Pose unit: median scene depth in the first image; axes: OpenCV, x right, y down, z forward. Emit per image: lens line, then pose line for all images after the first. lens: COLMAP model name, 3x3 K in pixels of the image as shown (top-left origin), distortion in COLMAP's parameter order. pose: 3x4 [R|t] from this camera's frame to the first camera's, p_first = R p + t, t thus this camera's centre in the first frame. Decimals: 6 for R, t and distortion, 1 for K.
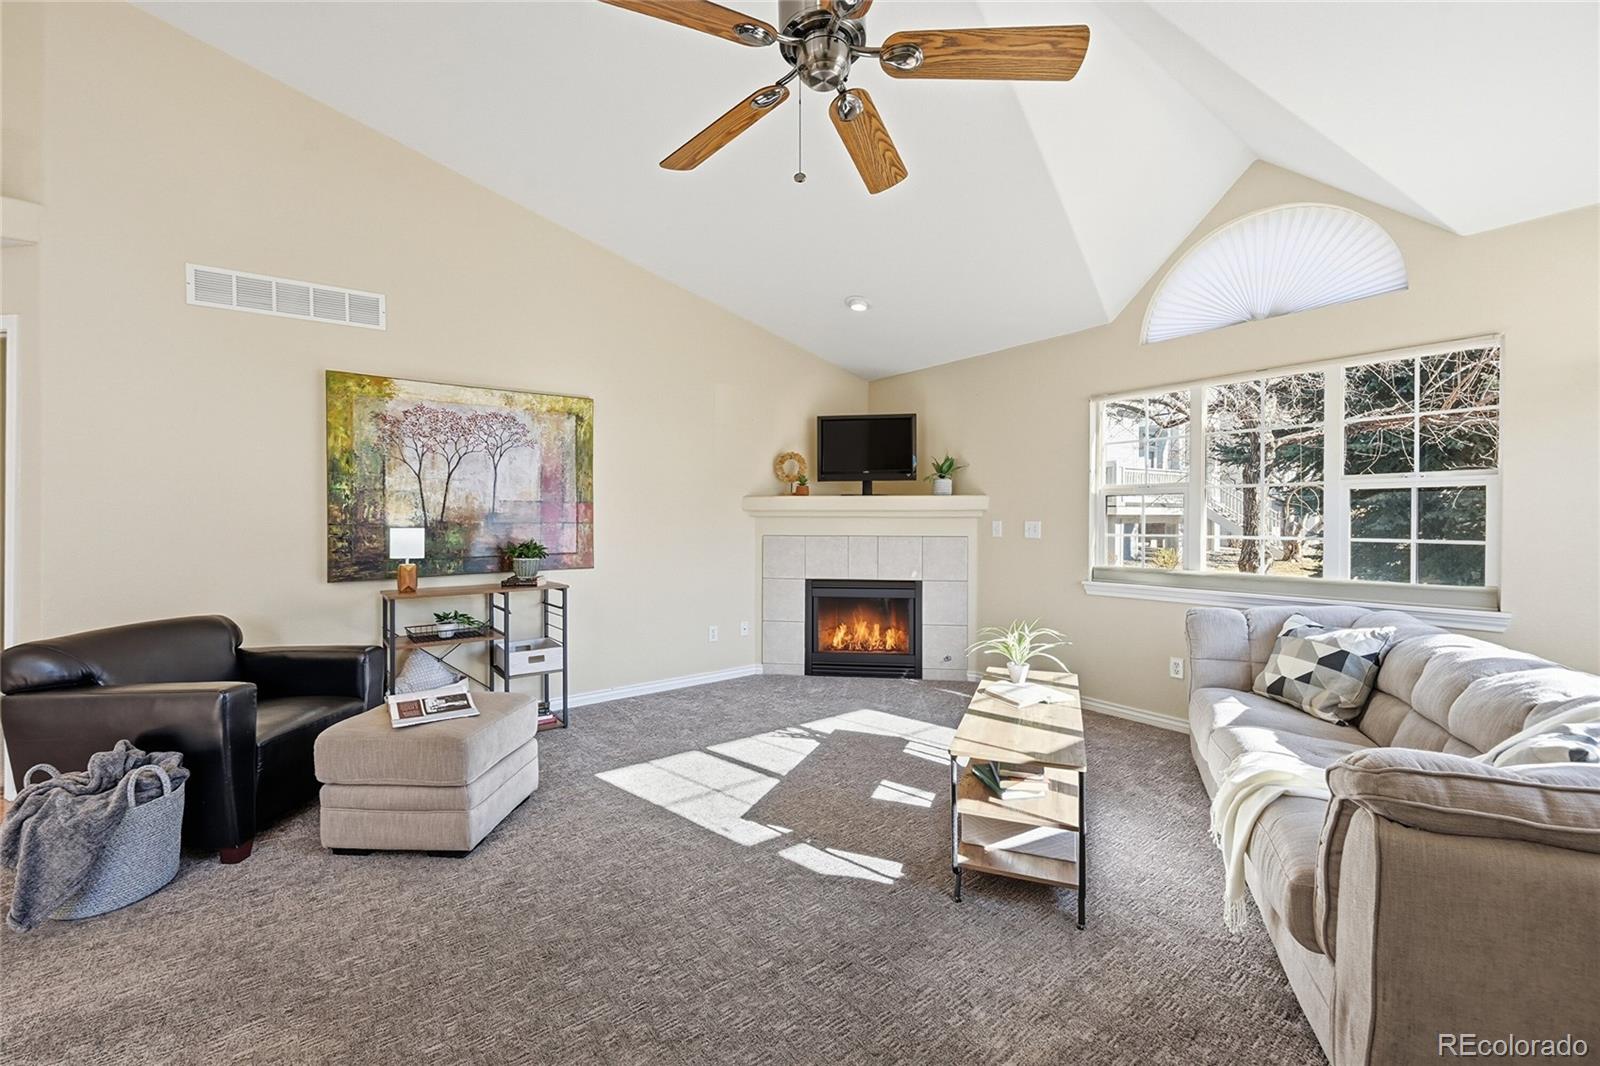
lens RADIAL K [[640.7, 0, 795.6], [0, 640.7, 528.8], [0, 0, 1]] dist [0.001821, 0.000046]
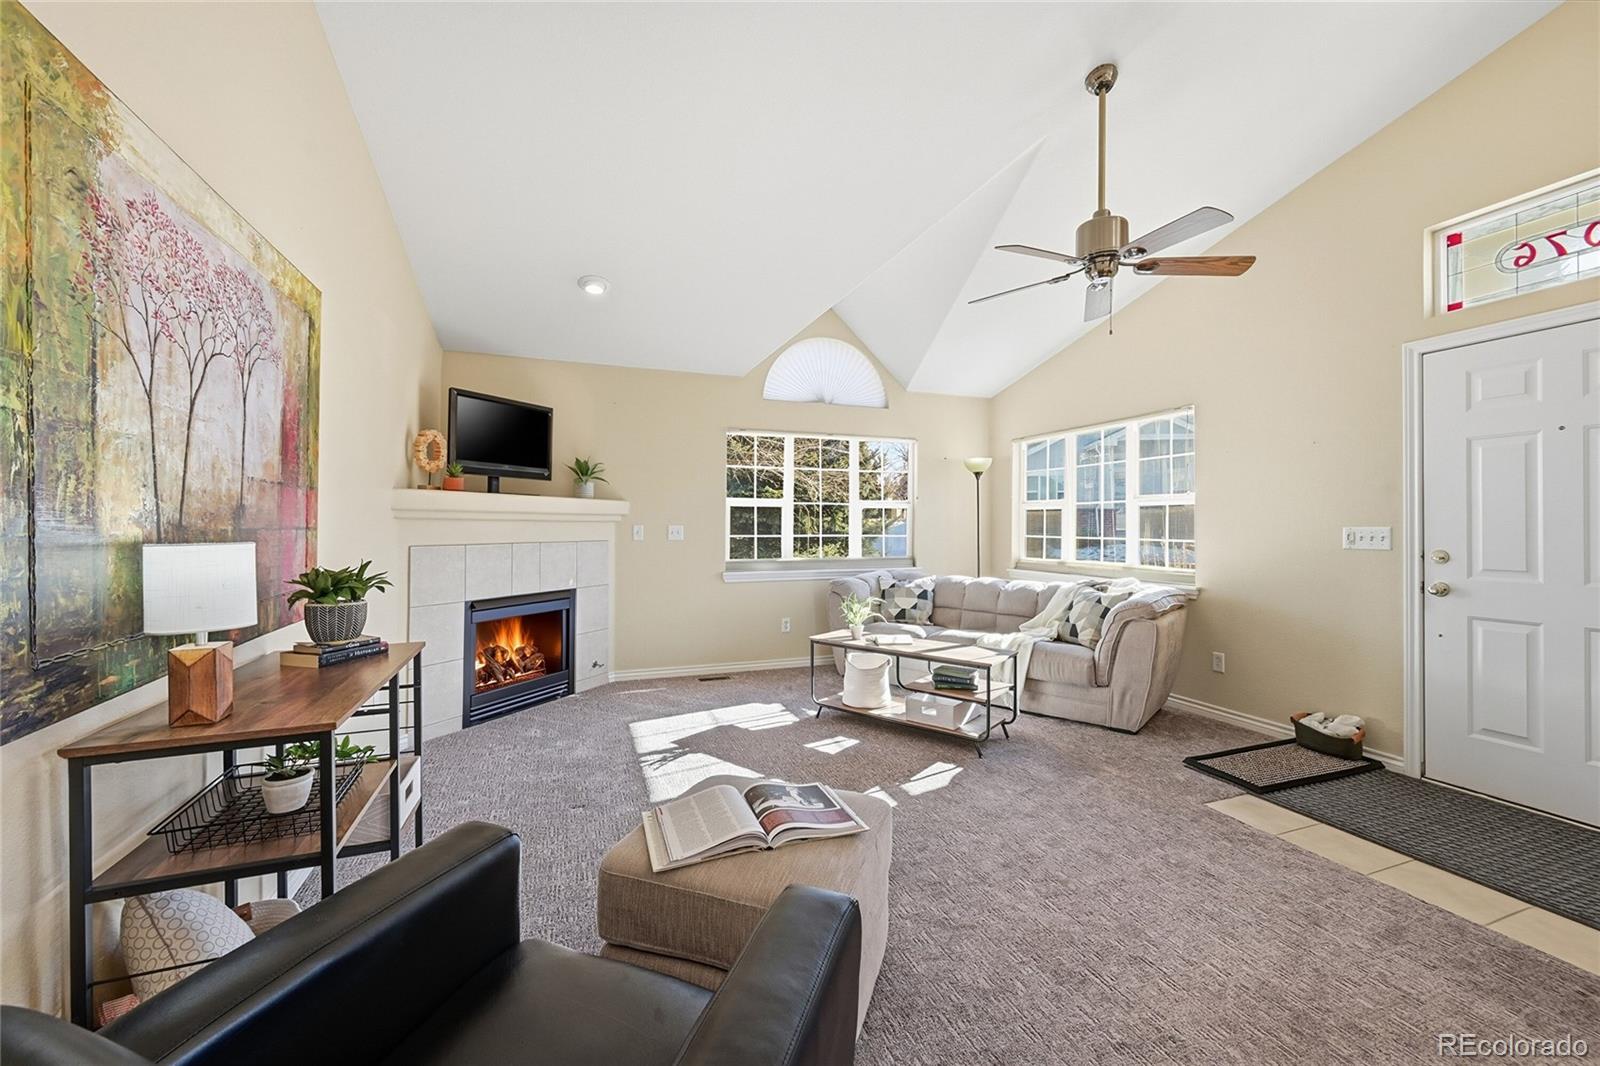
lens RADIAL K [[640.7, 0, 805.7], [0, 640.7, 529.0], [0, 0, 1]] dist [0.001821, 0.000046]
pose [[0.280579, -0.005035, 0.959818, -0.806008], [0.009036, 0.999956, 0.002604, -0.007074], [-0.959788, 0.007943, 0.280612, 0.540145]]
